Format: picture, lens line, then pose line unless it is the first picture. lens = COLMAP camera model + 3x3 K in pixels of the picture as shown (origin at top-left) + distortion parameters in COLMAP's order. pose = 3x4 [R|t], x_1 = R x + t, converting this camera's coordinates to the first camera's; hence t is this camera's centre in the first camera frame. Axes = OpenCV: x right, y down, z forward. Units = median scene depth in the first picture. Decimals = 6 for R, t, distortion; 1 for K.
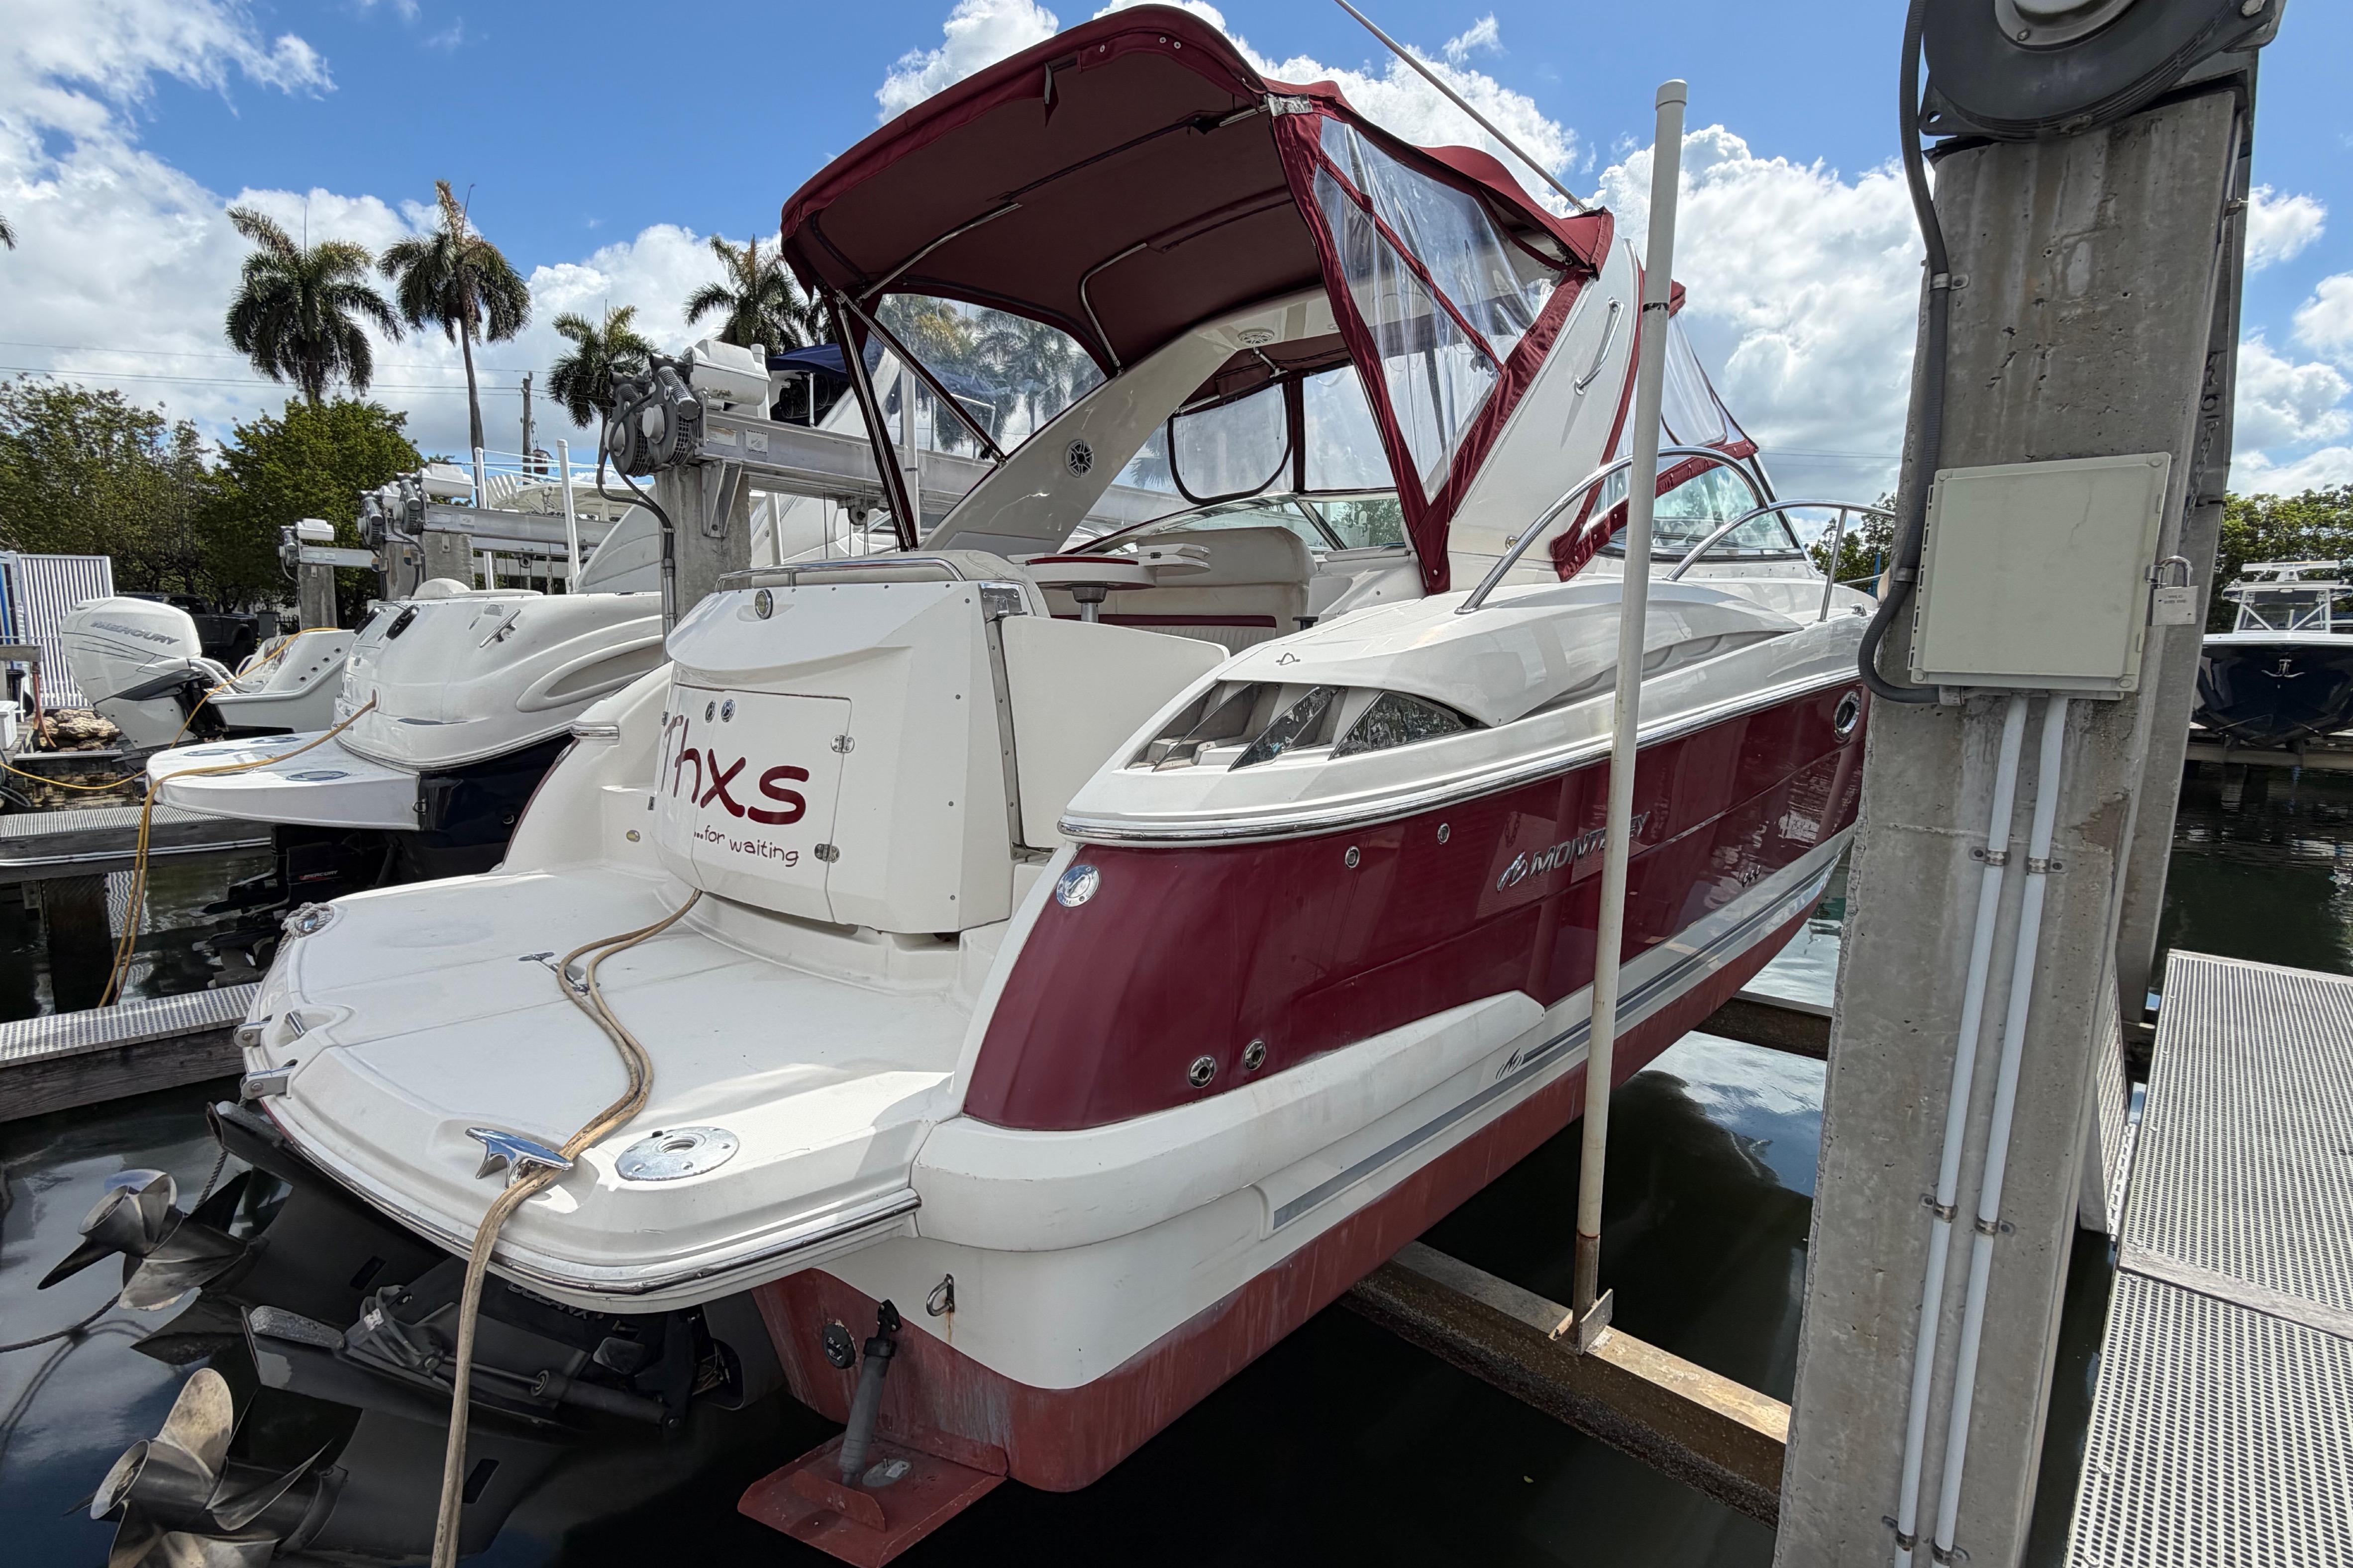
lens RADIAL K [[1093.3, 0, 1164.5], [0, 1093.3, 788.3], [0, 0, 1]] dist [0.001652, 0.000497]
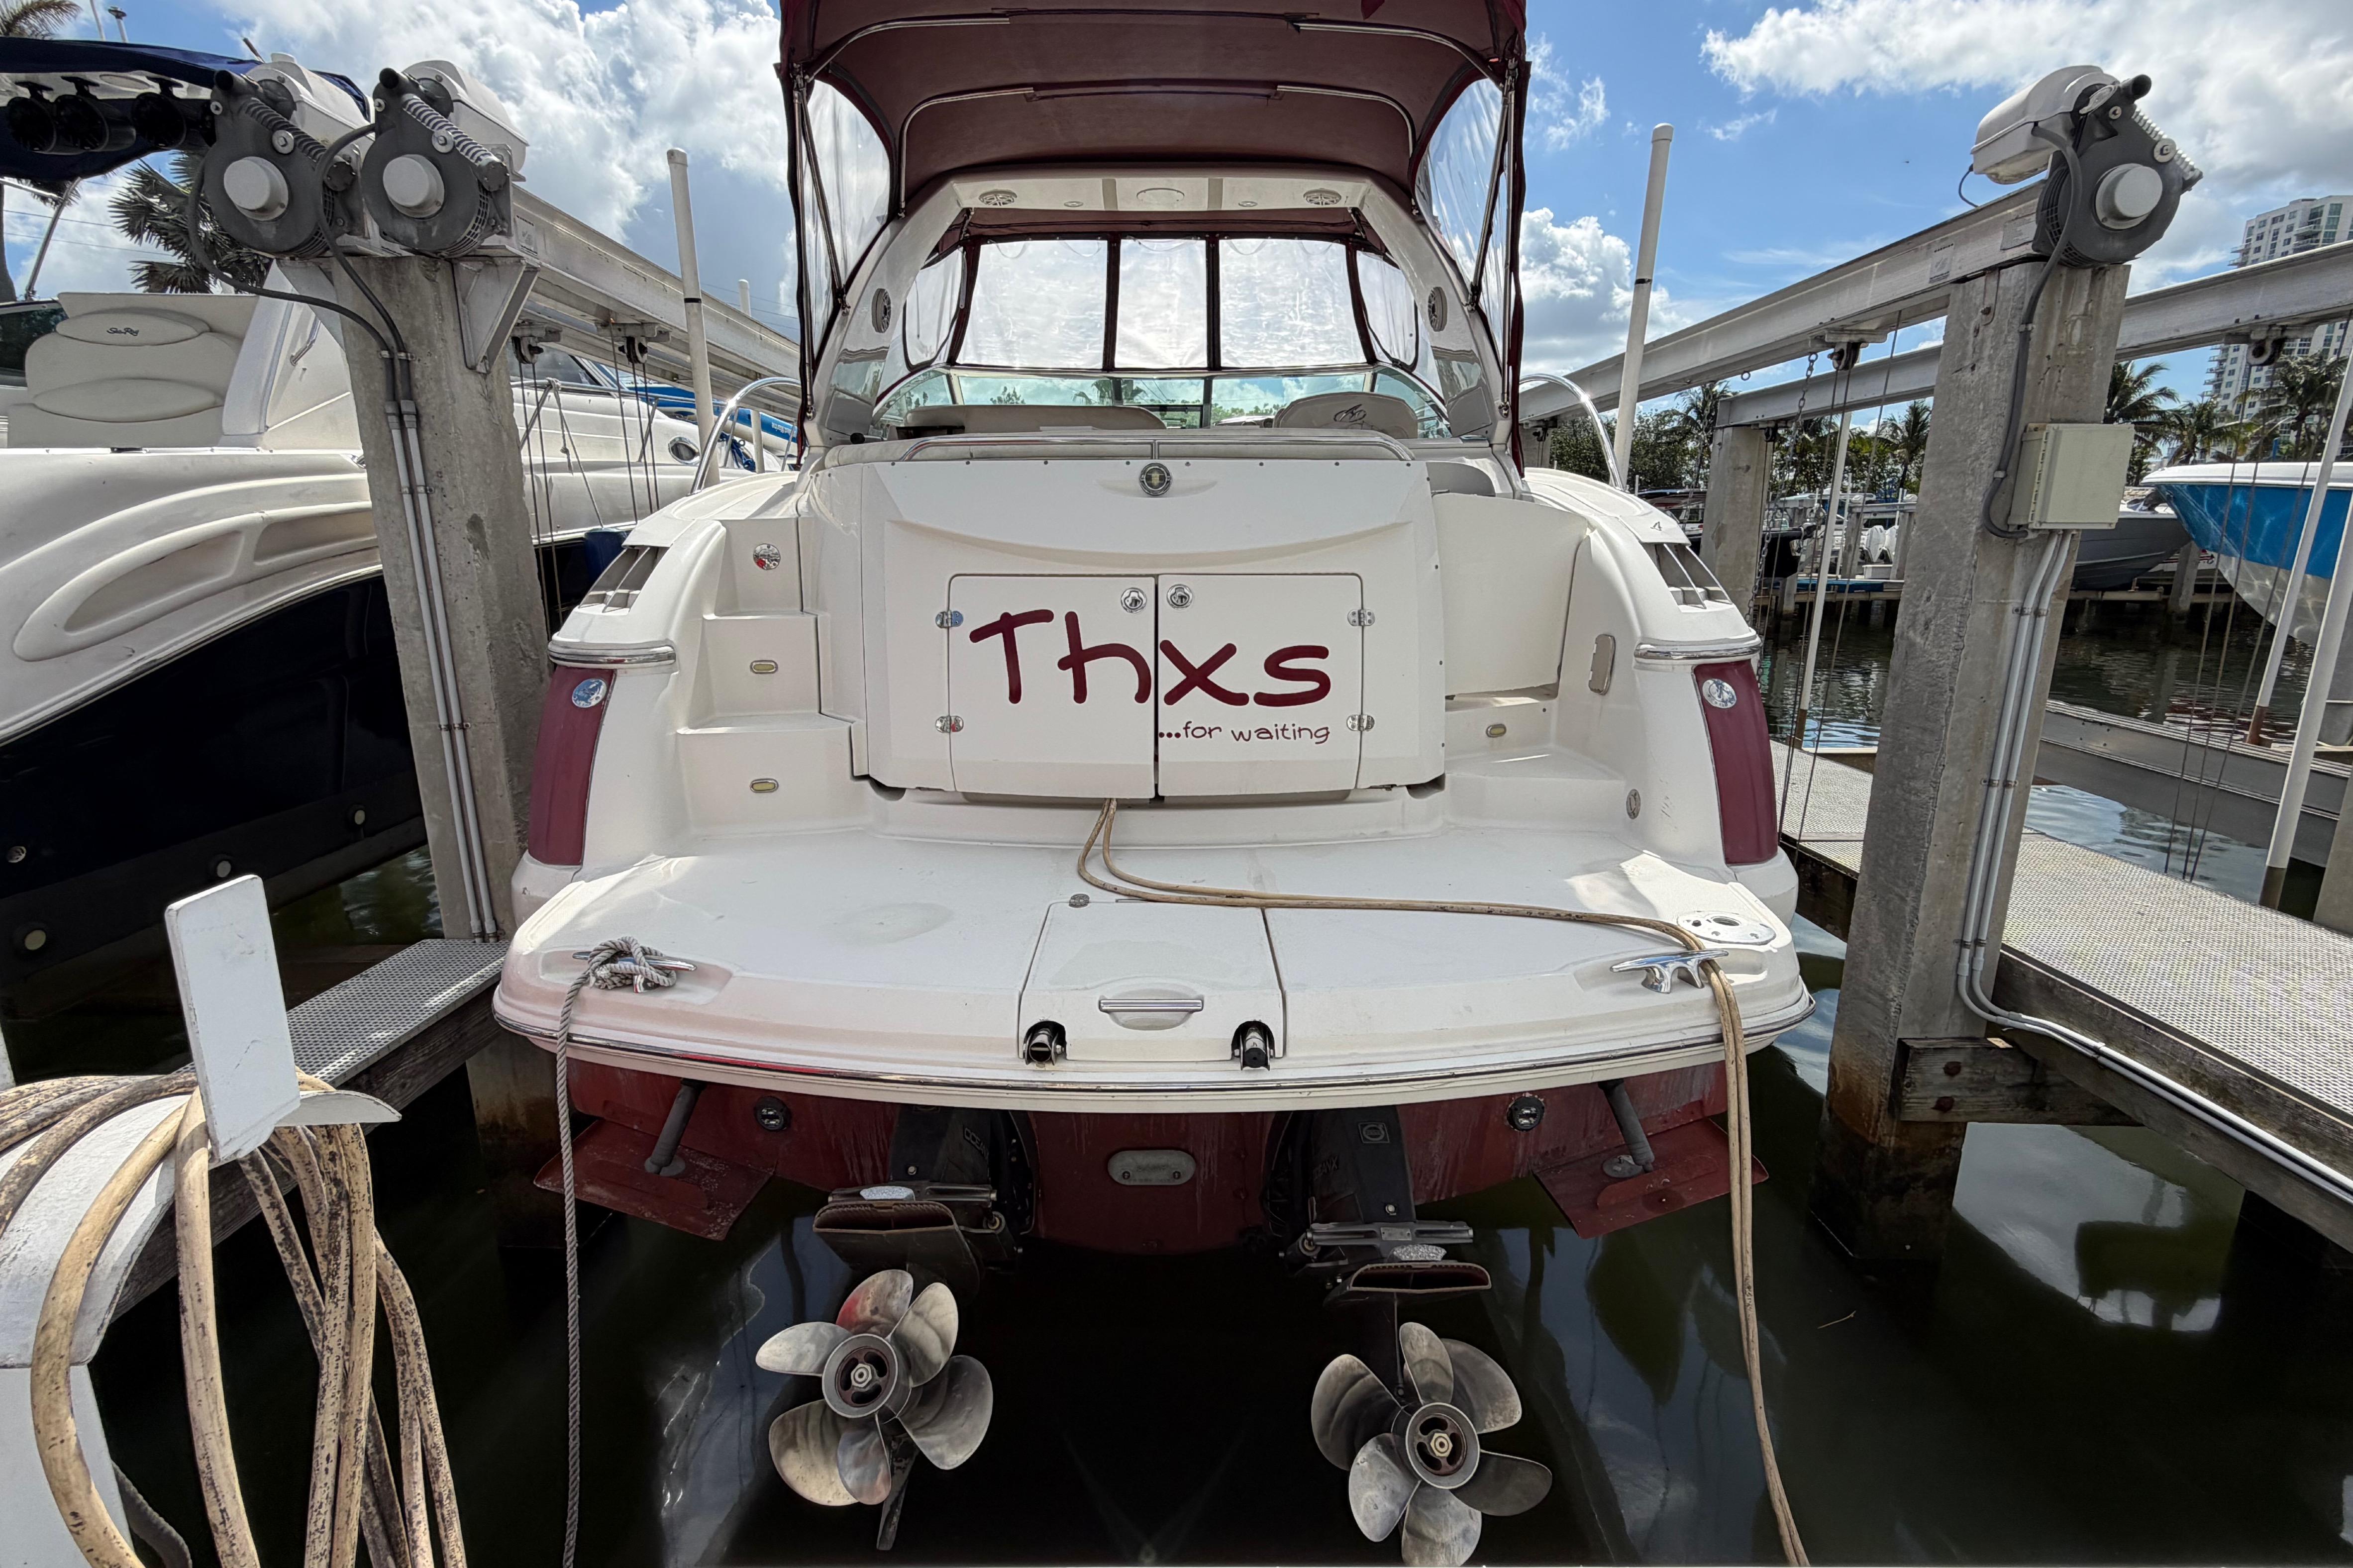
lens RADIAL K [[1093.3, 0, 1164.5], [0, 1093.3, 788.3], [0, 0, 1]] dist [0.001652, 0.000497]
pose [[0.713456, -0.178783, 0.677508, -1.182835], [0.106178, 0.983321, 0.147670, -0.055251], [-0.692609, -0.033420, 0.720538, 0.371146]]
